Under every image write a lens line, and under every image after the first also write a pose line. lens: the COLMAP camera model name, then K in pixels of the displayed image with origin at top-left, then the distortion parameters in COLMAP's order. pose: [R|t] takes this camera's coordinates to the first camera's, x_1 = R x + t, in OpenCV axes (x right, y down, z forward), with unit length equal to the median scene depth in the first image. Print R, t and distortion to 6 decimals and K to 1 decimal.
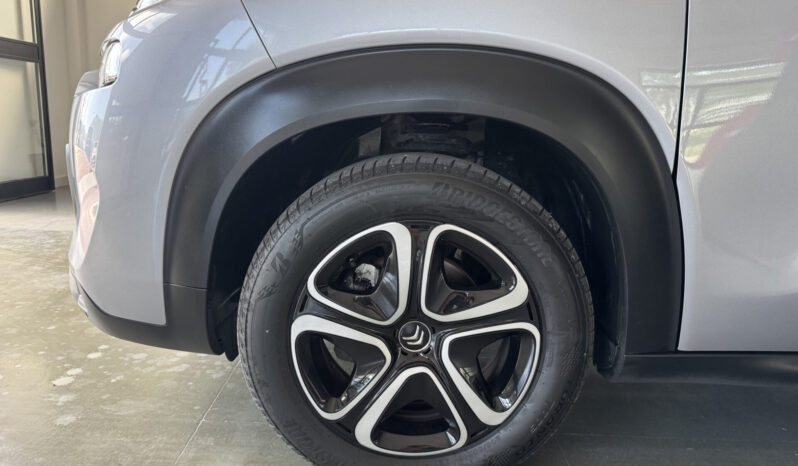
lens RADIAL K [[563.9, 0, 397.6], [0, 563.9, 232.2], [0, 0, 1]] dist [0.072978, -0.045783]
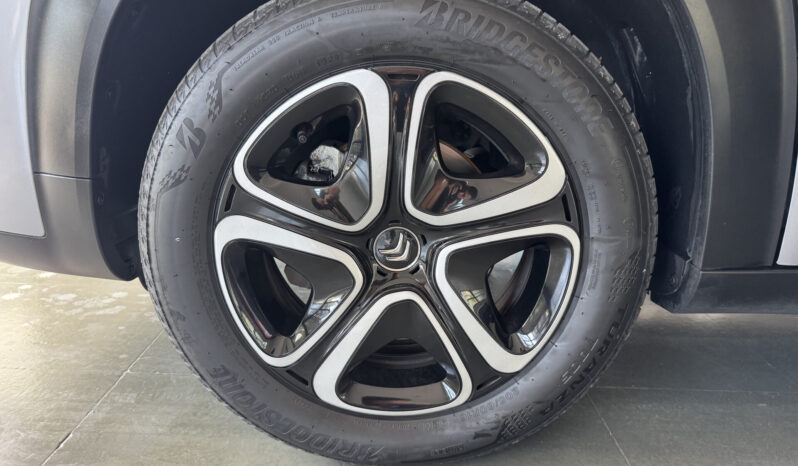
lens RADIAL K [[563.9, 0, 398.2], [0, 563.9, 232.6], [0, 0, 1]] dist [0.072978, -0.045783]
pose [[0.999985, -0.005131, -0.002005, 0.034166], [0.005251, 0.997851, 0.065321, 0.121192], [0.001665, -0.065330, 0.997862, 0.314960]]
